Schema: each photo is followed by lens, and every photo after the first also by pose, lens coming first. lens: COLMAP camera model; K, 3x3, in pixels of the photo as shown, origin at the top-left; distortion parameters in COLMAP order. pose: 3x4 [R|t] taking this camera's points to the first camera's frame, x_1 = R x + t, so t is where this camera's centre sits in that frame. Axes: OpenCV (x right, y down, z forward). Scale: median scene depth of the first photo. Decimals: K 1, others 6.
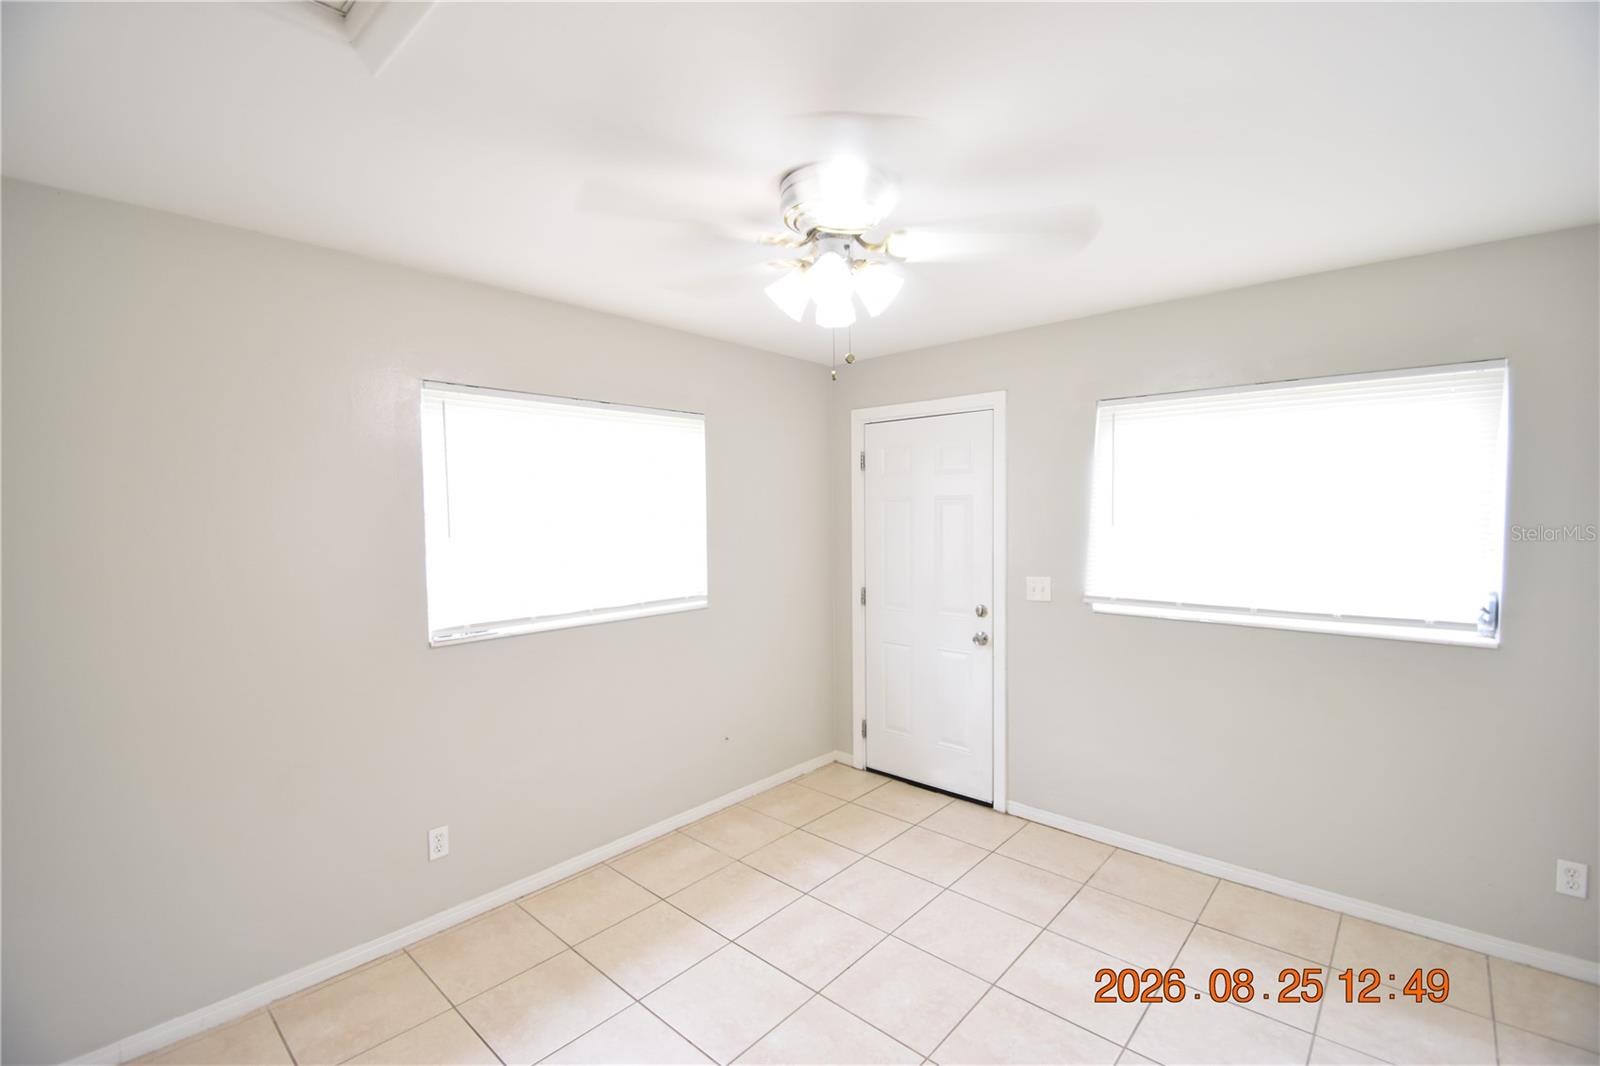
lens RADIAL K [[702.6, 0, 800.0], [0, 702.6, 533.0], [0, 0, 1]] dist [-0.003001, -0.000427]
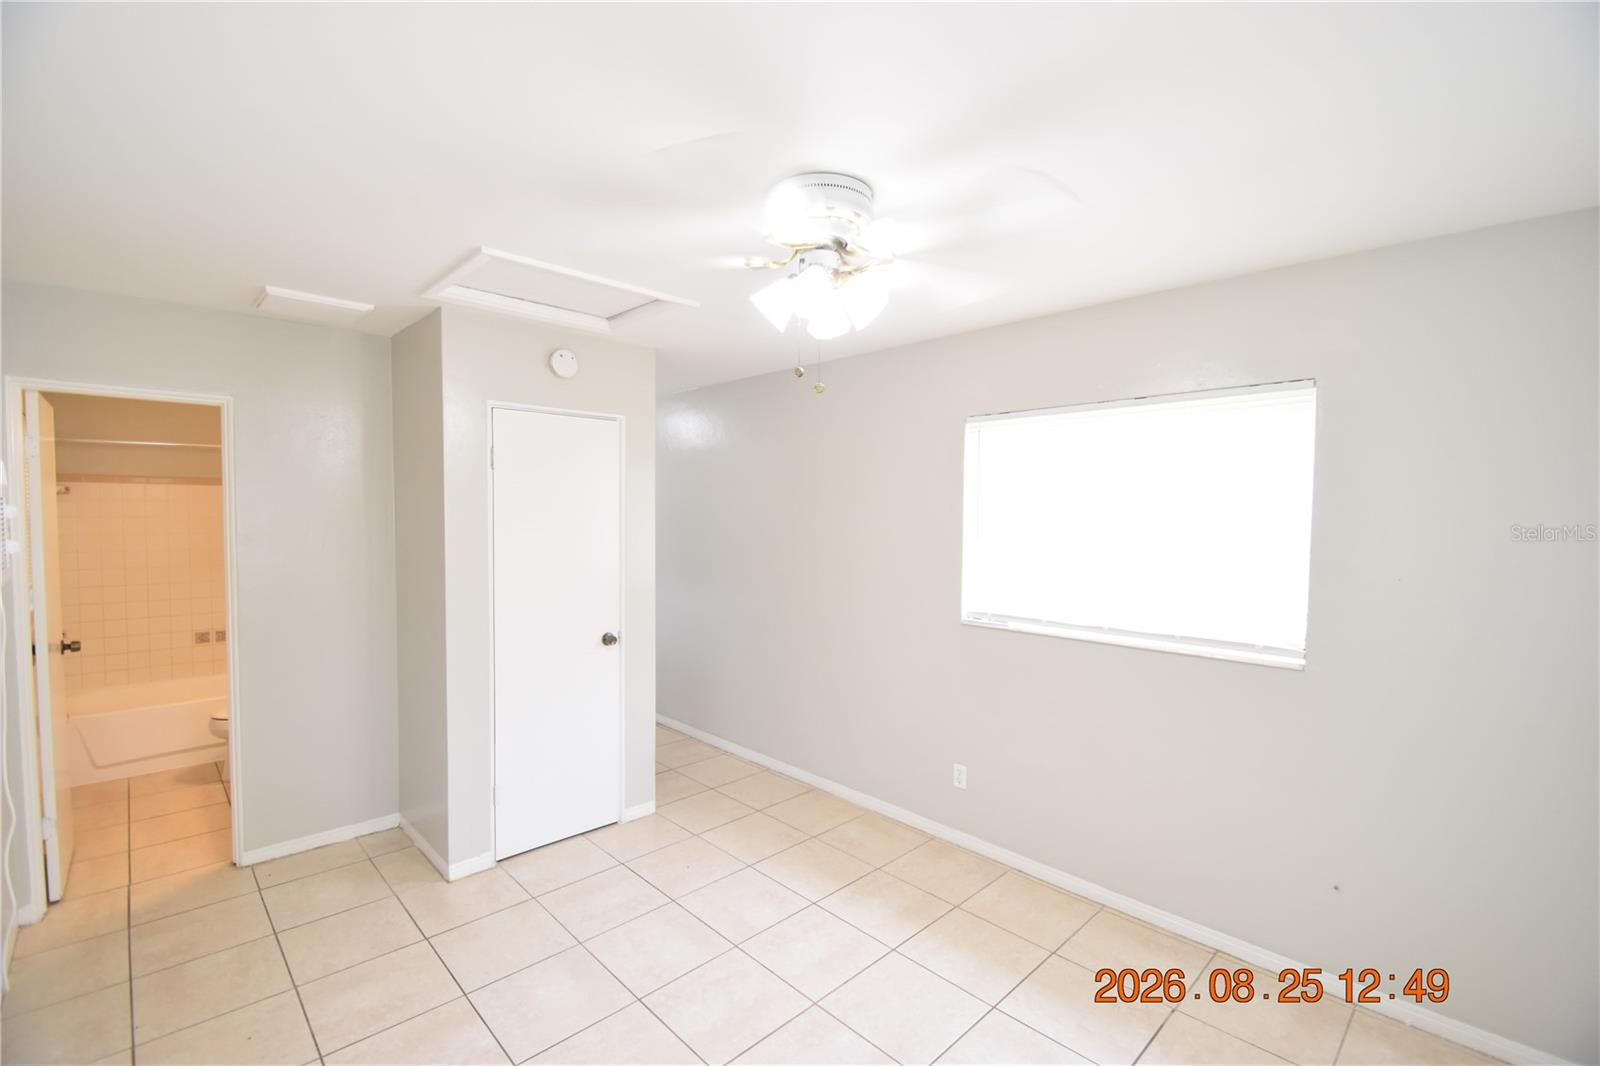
lens RADIAL K [[702.6, 0, 800.0], [0, 702.6, 533.0], [0, 0, 1]] dist [-0.003001, -0.000427]
pose [[-0.073309, 0.033722, -0.996739, 0.766957], [-0.040867, 0.998487, 0.036787, -0.038122], [0.996472, 0.043430, -0.071820, 0.777305]]
